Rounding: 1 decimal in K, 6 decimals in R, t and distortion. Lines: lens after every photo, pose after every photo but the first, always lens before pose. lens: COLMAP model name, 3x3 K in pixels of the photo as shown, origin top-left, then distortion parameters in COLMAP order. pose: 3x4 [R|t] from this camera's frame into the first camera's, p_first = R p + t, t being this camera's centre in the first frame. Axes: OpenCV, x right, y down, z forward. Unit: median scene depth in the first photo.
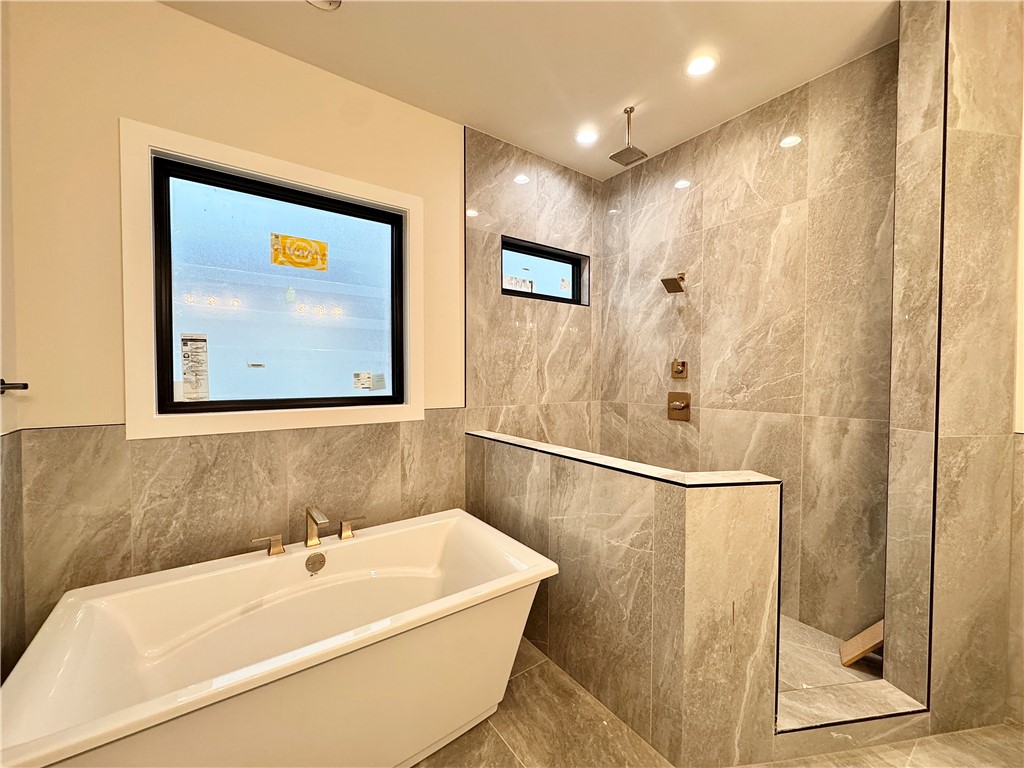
lens RADIAL K [[407.1, 0, 512.1], [0, 407.1, 383.2], [0, 0, 1]] dist [-0.003242, 0.000365]
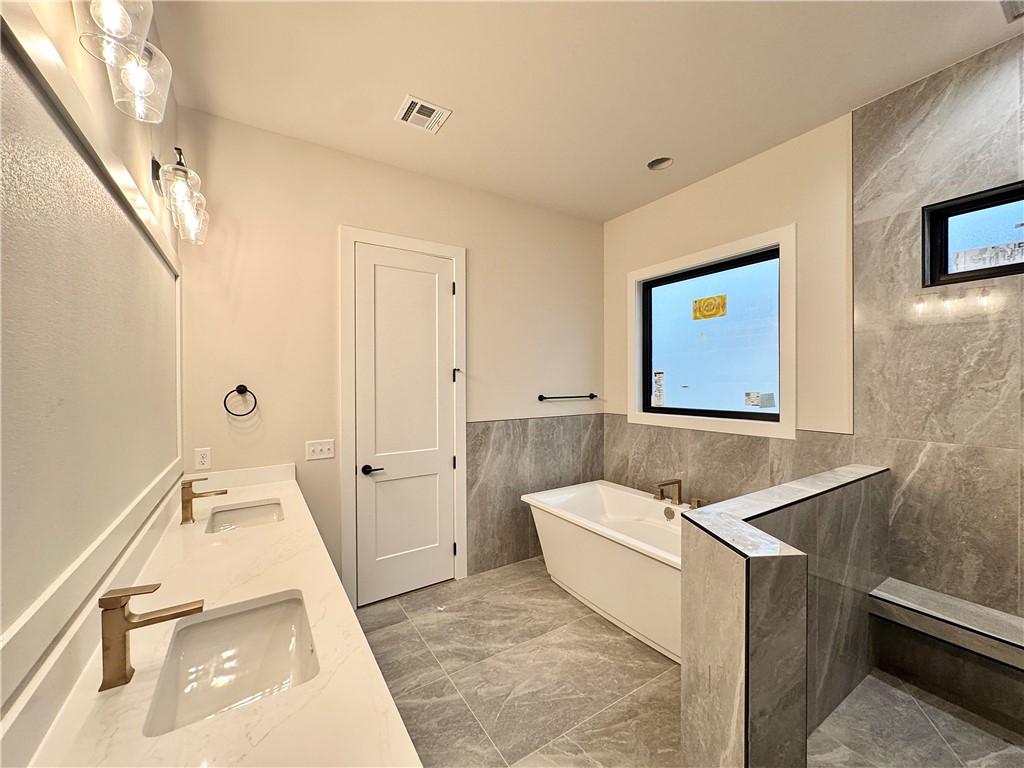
lens RADIAL K [[407.1, 0, 512.2], [0, 407.1, 384.9], [0, 0, 1]] dist [-0.003242, 0.000365]
pose [[-0.053658, 0.001535, -0.998558, 0.931203], [-0.022288, 0.999748, 0.002735, -0.038073], [0.998311, 0.022402, -0.053611, 0.387733]]
